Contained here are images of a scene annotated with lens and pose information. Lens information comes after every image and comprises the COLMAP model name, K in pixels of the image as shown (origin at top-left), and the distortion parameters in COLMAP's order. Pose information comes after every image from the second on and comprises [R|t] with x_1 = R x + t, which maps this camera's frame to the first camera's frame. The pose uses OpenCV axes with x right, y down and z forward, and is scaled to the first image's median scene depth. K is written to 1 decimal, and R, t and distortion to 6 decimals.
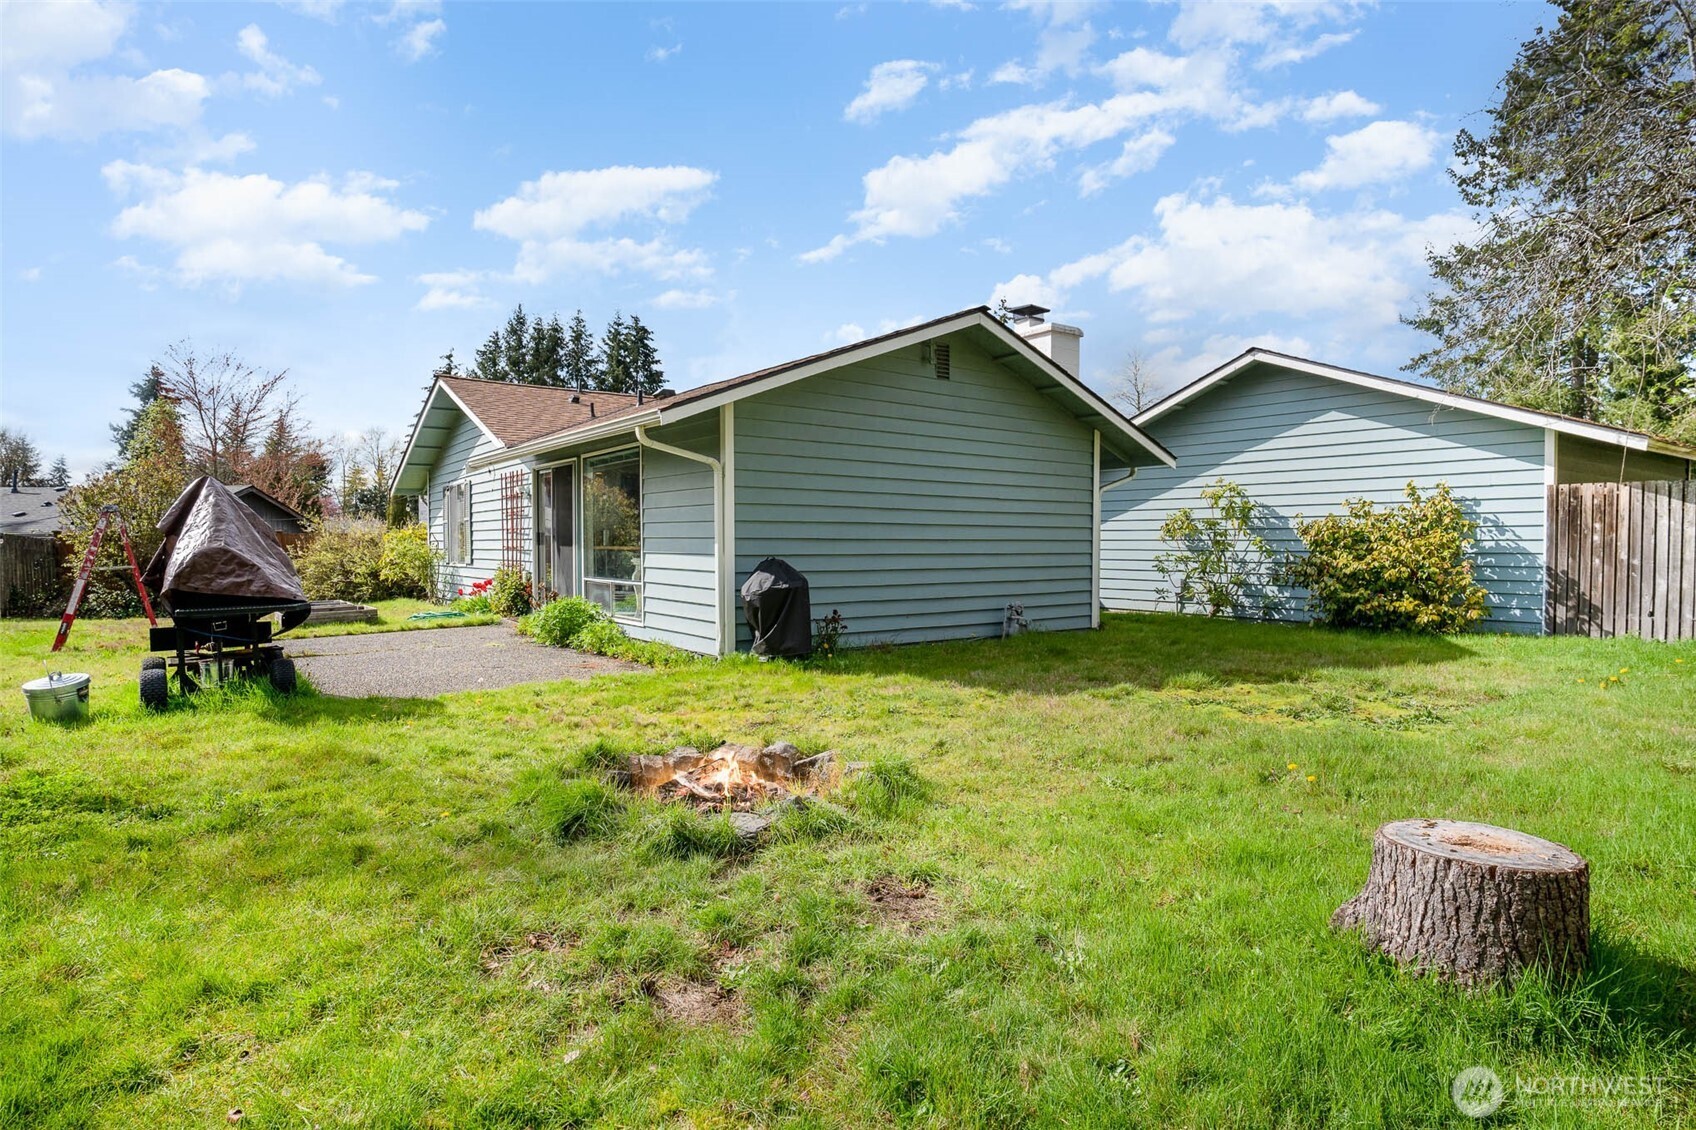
lens RADIAL K [[900.9, 0, 879.2], [0, 900.9, 560.2], [0, 0, 1]] dist [-0.056142, 0.053335]
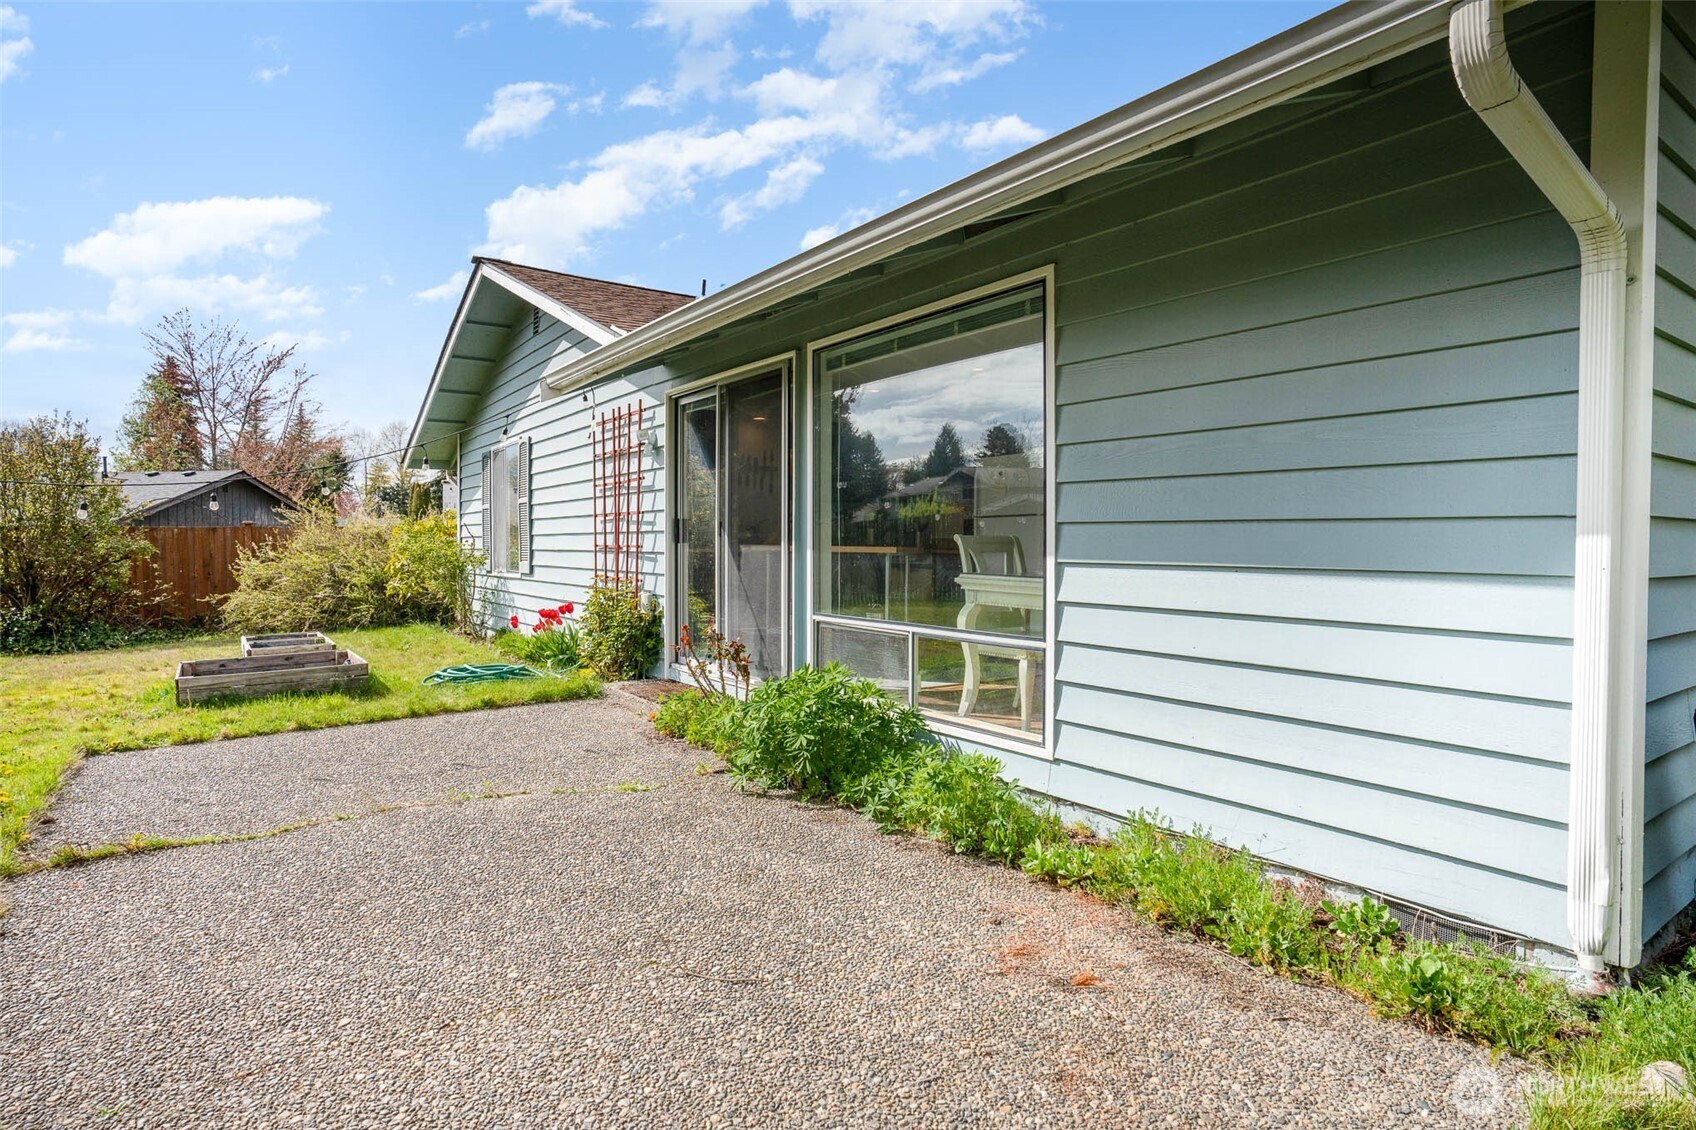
lens RADIAL K [[856.9, 0, 845.9], [0, 856.9, 537.6], [0, 0, 1]] dist [0.000467, 0.000147]
pose [[0.999383, -0.001852, -0.035088, -0.216717], [0.001064, 0.999747, -0.022465, -0.006993], [0.035120, 0.022414, 0.999132, 0.413237]]
